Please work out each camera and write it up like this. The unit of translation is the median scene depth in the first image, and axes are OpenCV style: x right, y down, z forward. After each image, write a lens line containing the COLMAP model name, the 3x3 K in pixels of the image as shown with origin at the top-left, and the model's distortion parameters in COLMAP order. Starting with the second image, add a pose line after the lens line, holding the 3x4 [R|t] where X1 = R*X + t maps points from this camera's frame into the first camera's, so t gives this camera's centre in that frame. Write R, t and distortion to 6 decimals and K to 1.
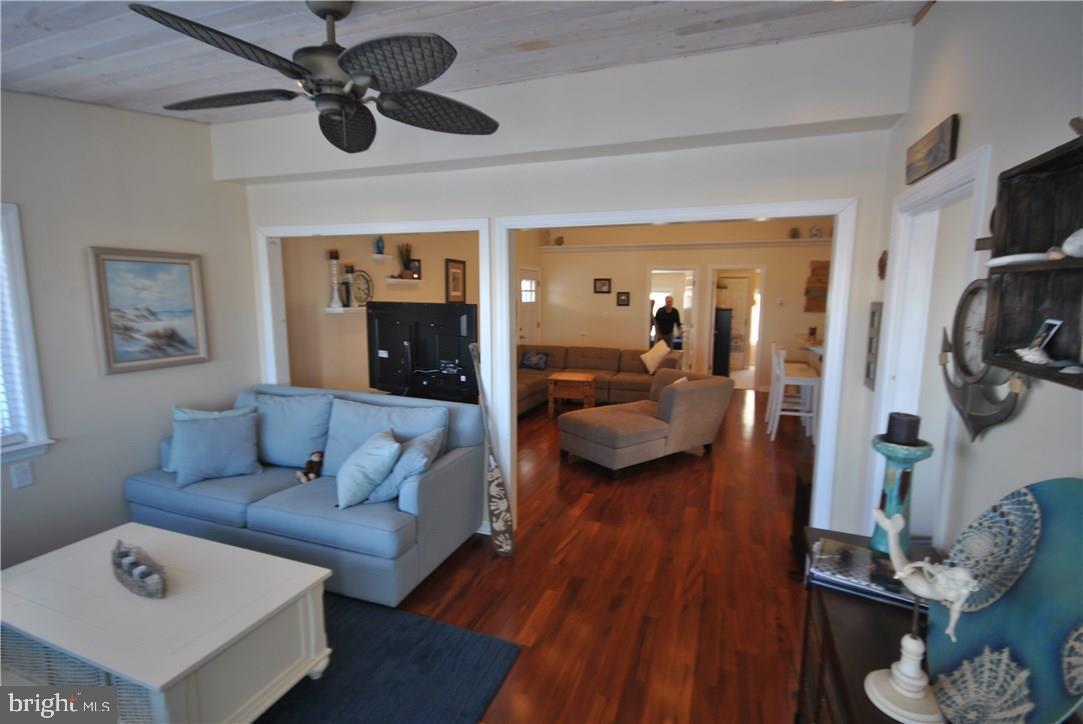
lens RADIAL K [[510.9, 0, 542.1], [0, 510.9, 361.0], [0, 0, 1]] dist [-0.000992, 0.000276]
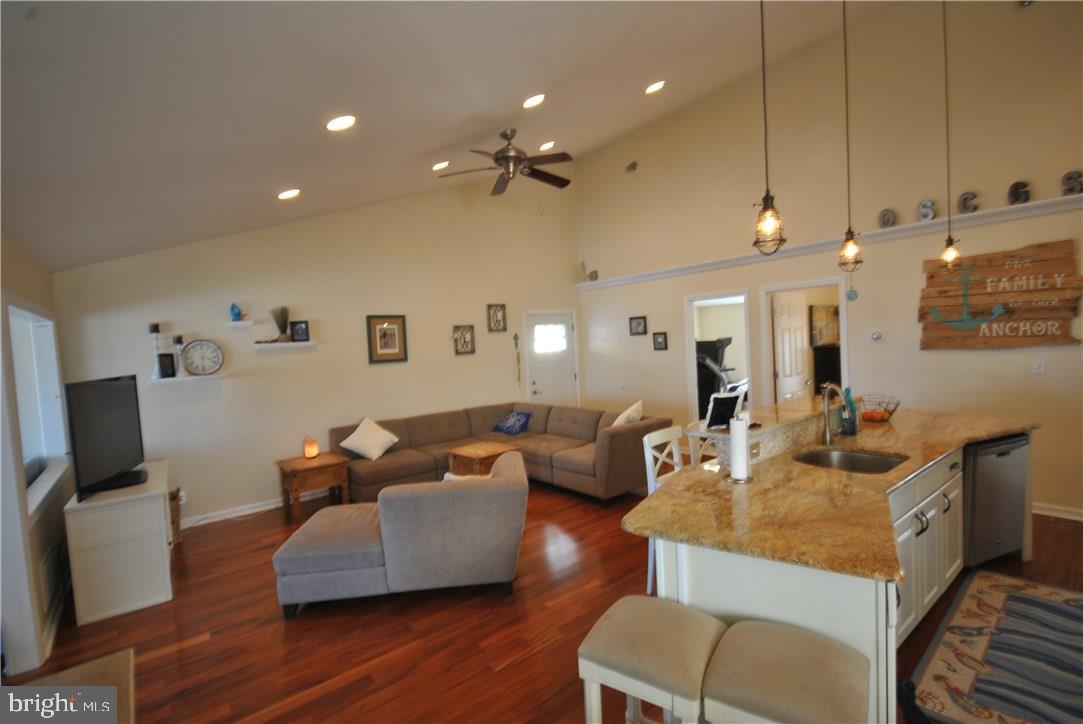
lens RADIAL K [[502.7, 0, 540.1], [0, 502.7, 368.9], [0, 0, 1]] dist [0.002452, -0.000017]
pose [[0.856805, -0.024784, -0.515045, 0.438262], [-0.005309, 0.998367, -0.056874, -0.041111], [0.515613, 0.051464, 0.855274, 0.302360]]
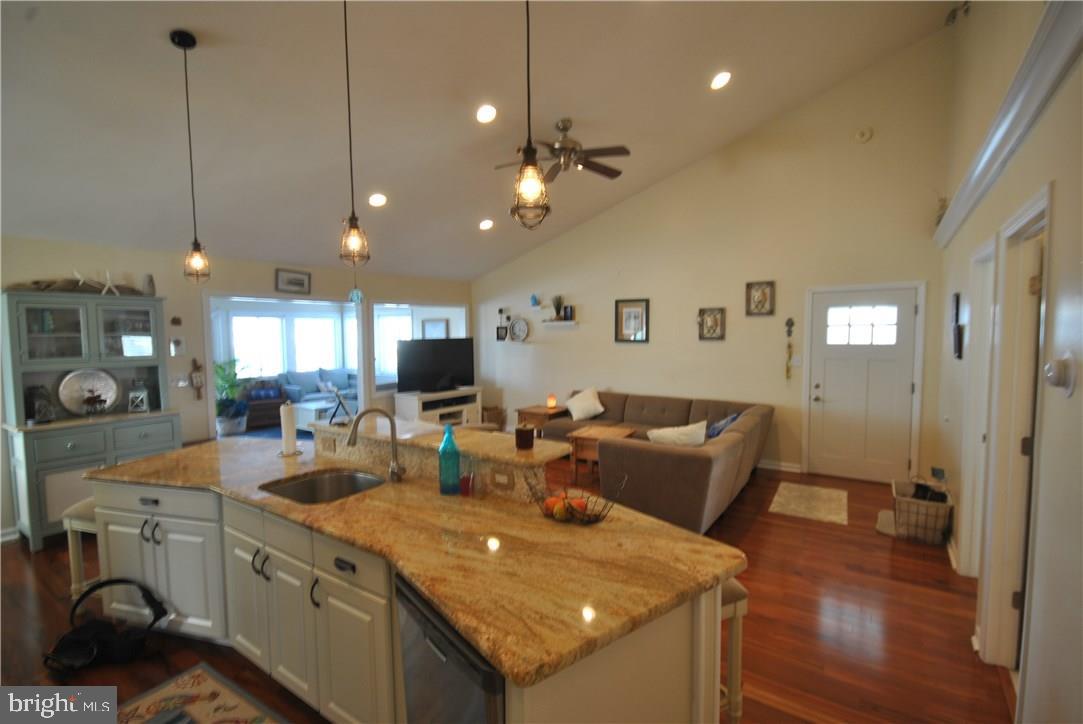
lens RADIAL K [[502.7, 0, 542.9], [0, 502.7, 362.9], [0, 0, 1]] dist [0.002452, -0.000017]
pose [[-0.245337, 0.053629, -0.967953, 0.694019], [-0.120979, 0.988970, 0.085457, -0.111169], [0.961860, 0.138068, -0.236143, 0.883878]]
